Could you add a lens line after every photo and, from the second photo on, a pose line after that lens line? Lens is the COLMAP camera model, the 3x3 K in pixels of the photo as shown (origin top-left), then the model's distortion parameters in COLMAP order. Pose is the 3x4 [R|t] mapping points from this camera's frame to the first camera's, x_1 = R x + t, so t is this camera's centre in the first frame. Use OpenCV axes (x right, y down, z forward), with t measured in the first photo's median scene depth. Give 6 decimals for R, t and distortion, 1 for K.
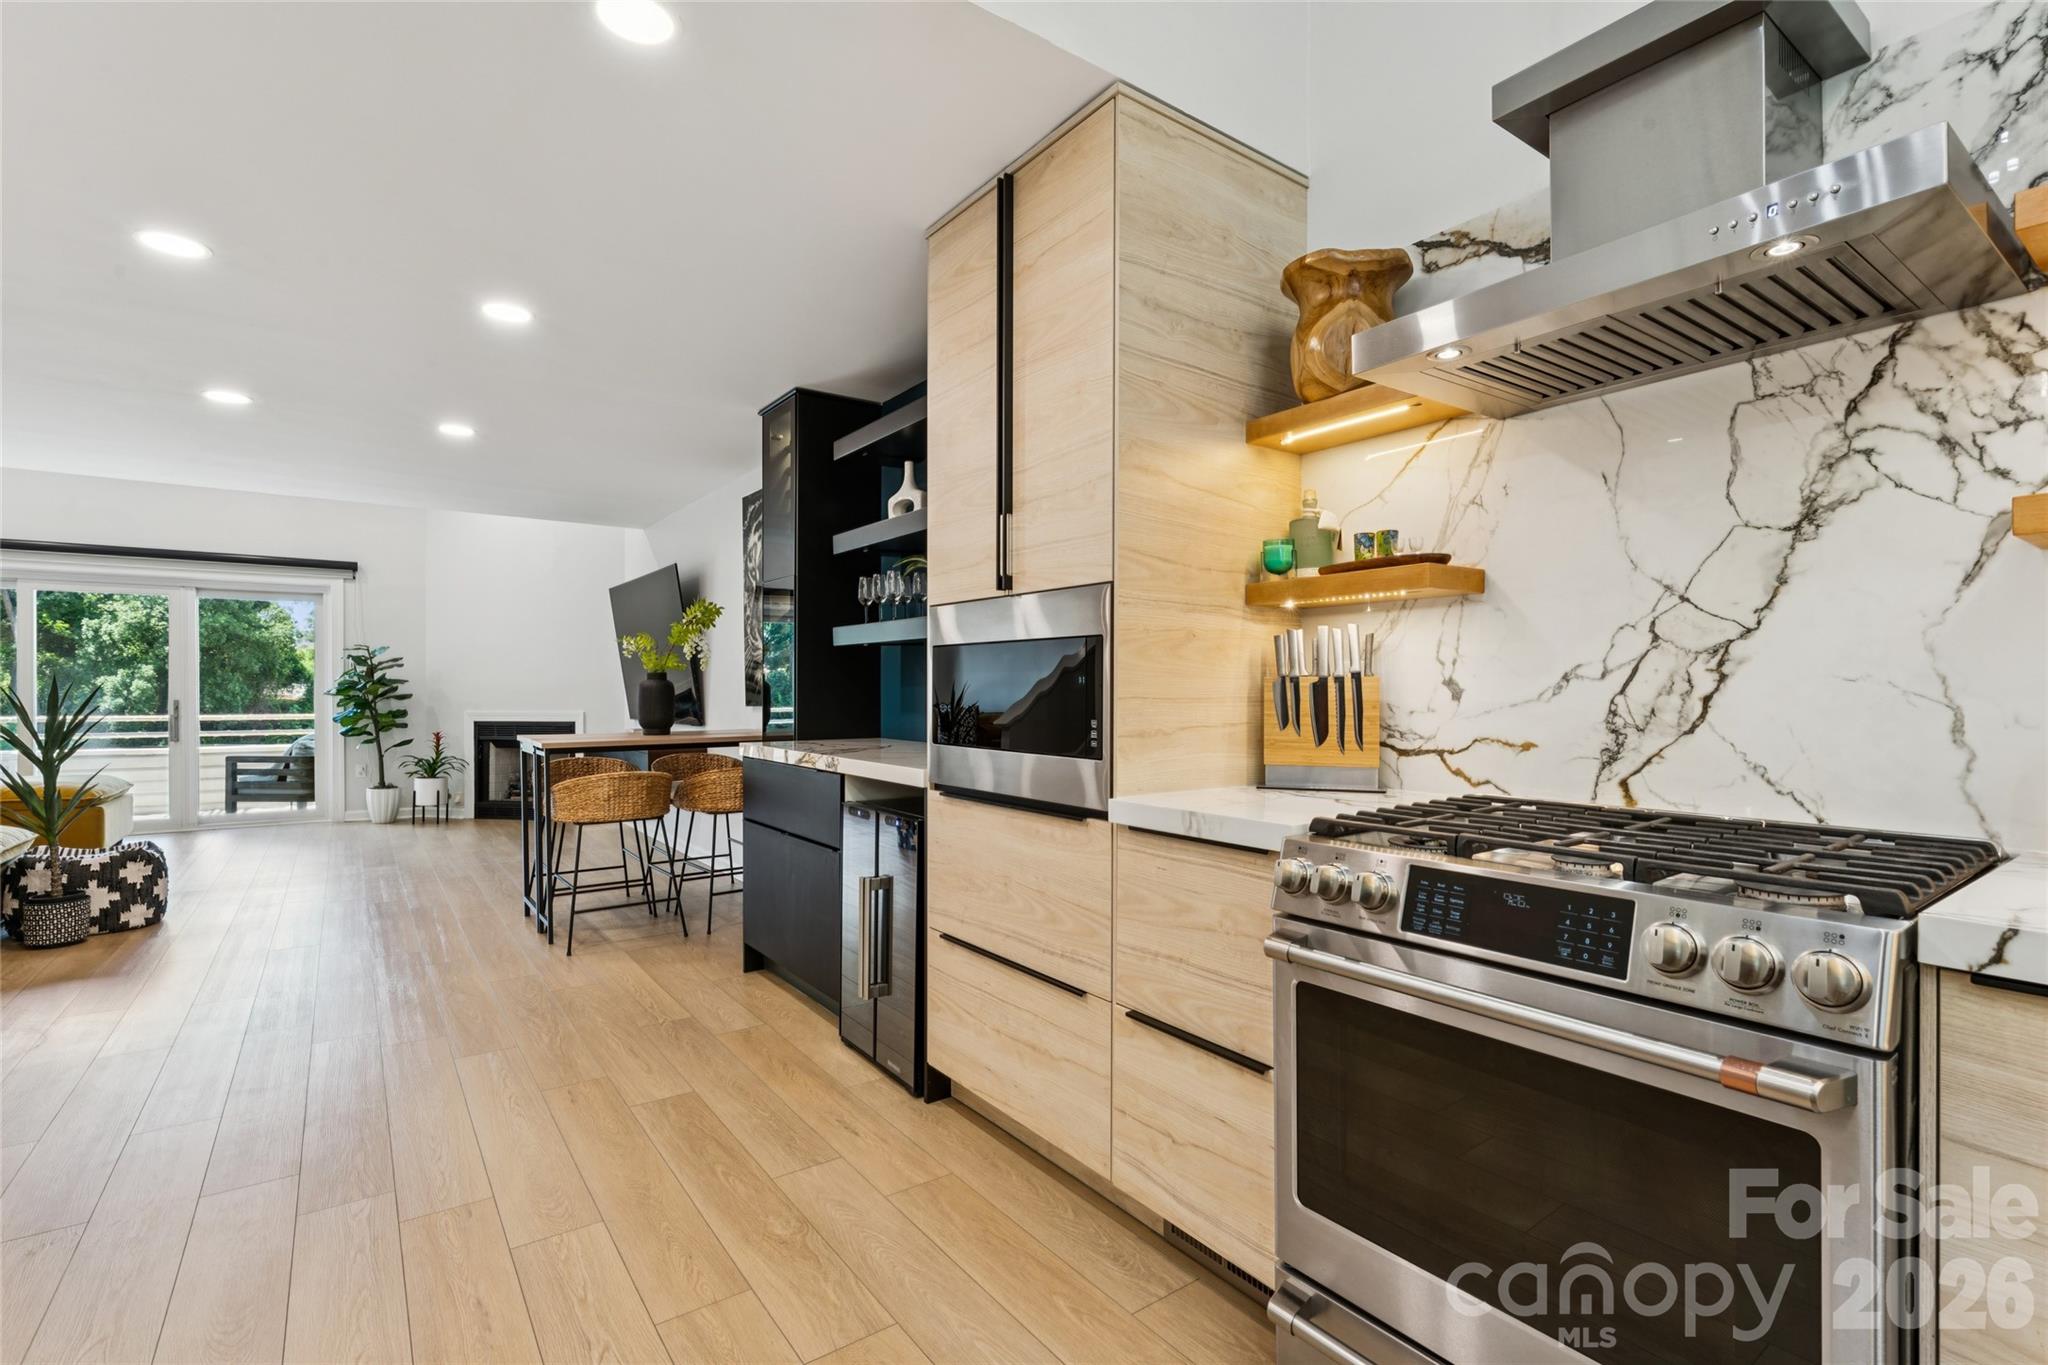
lens RADIAL K [[940.4, 0, 1031.4], [0, 940.4, 691.4], [0, 0, 1]] dist [-0.004164, 0.000713]
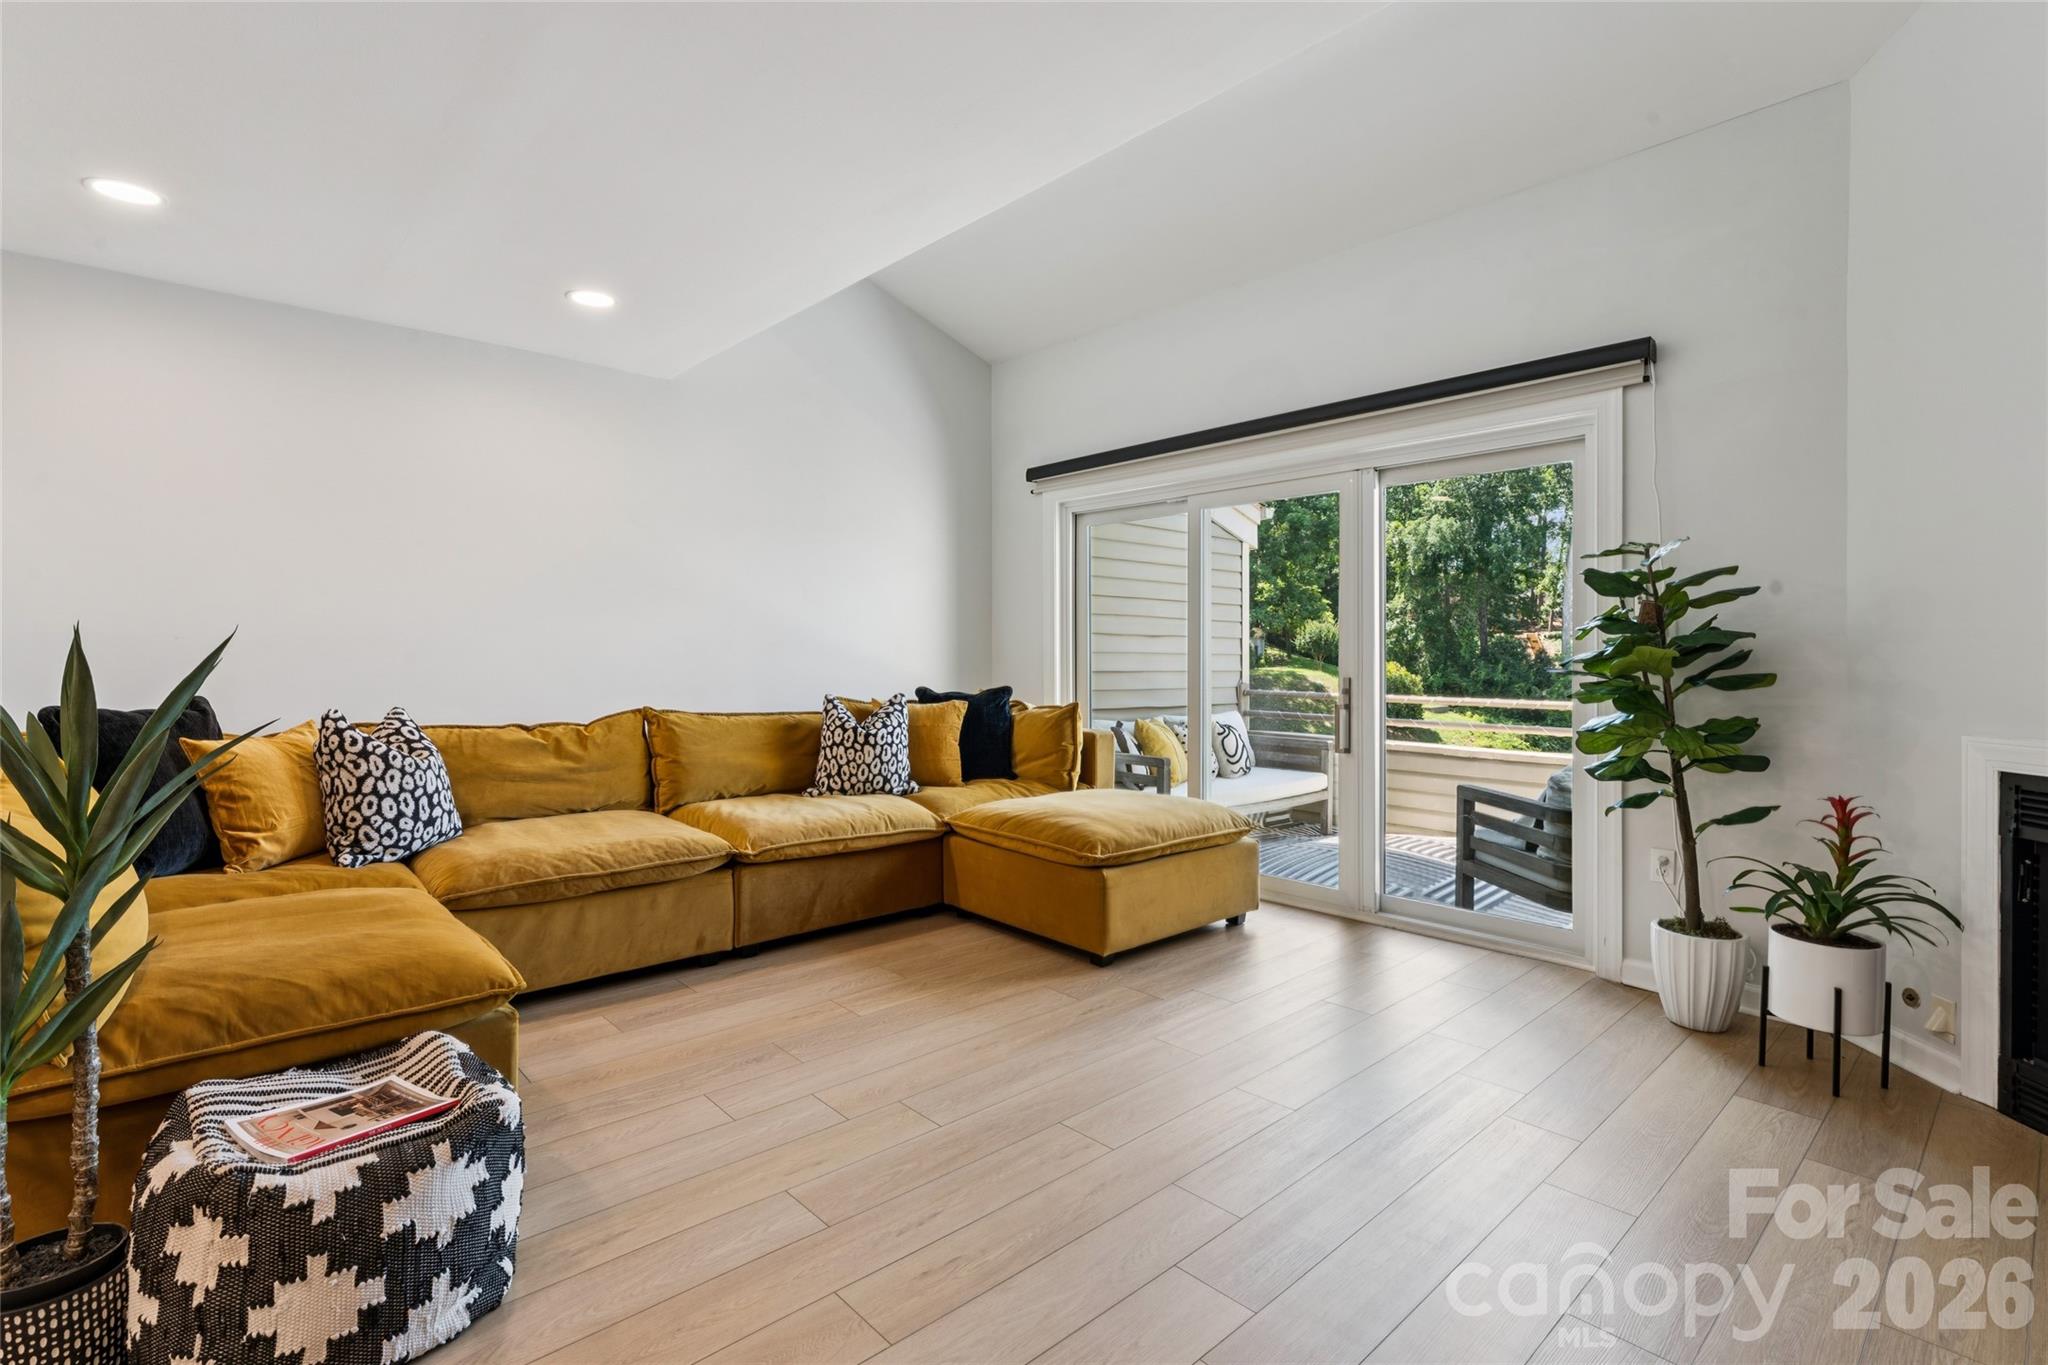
lens RADIAL K [[940.4, 0, 1014.5], [0, 940.4, 674.1], [0, 0, 1]] dist [-0.004164, 0.000713]
pose [[0.097520, 0.016545, -0.995096, -0.974272], [-0.001813, 0.999863, 0.016446, -0.006310], [0.995232, 0.000200, 0.097537, 1.924113]]
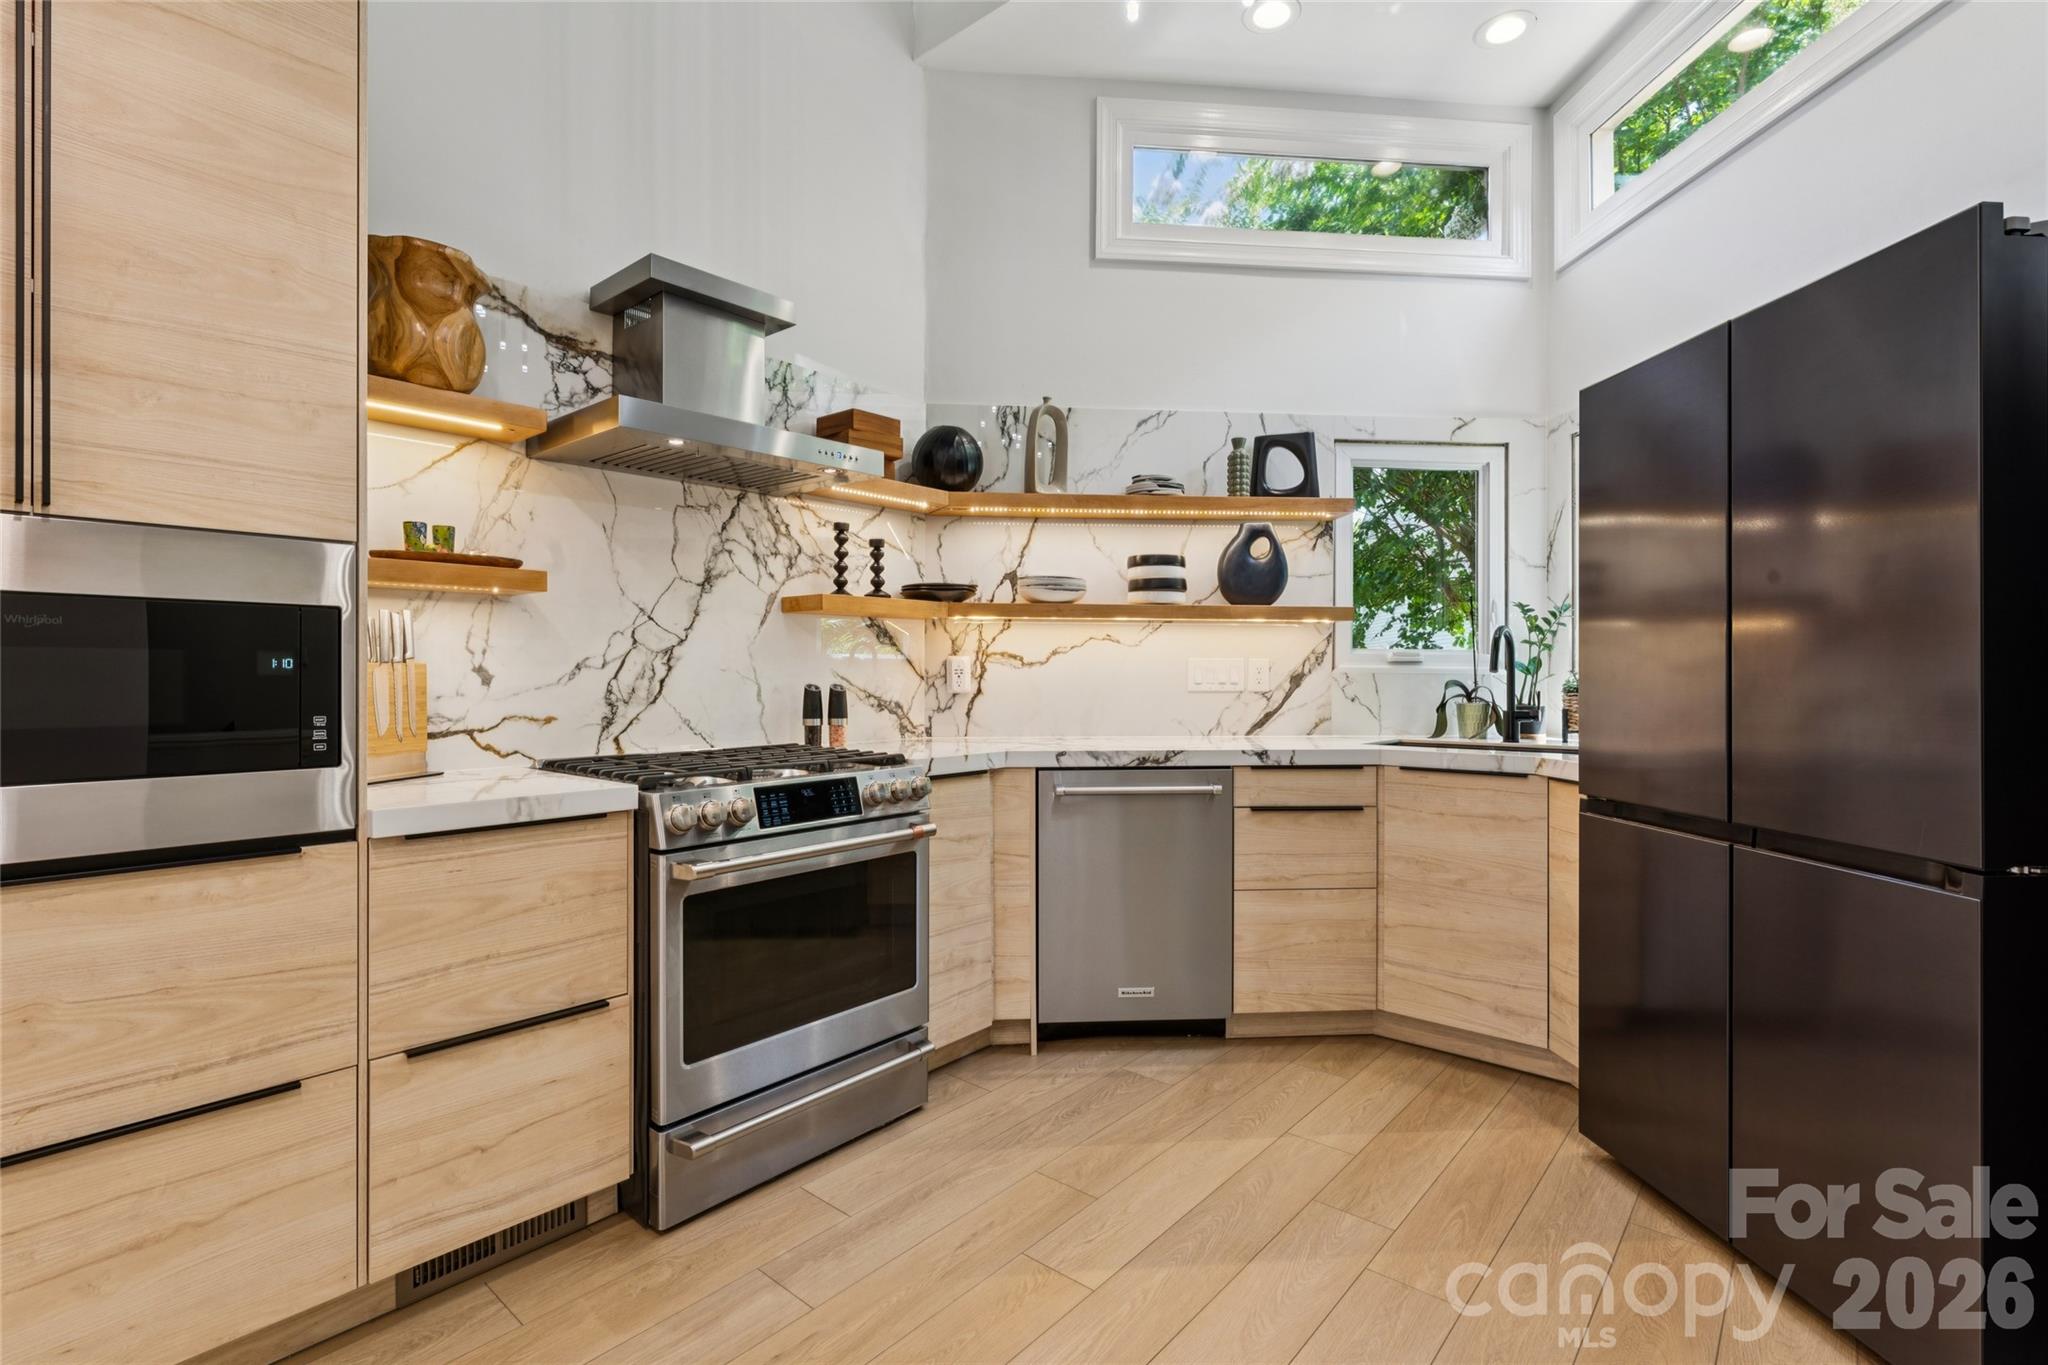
lens RADIAL K [[940.4, 0, 1033.3], [0, 940.4, 673.5], [0, 0, 1]] dist [-0.004164, 0.000713]
pose [[-0.233955, 0.000744, 0.972247, -0.576009], [0.003818, 0.999993, 0.000153, -0.001753], [-0.972240, 0.003747, -0.233956, 0.431192]]
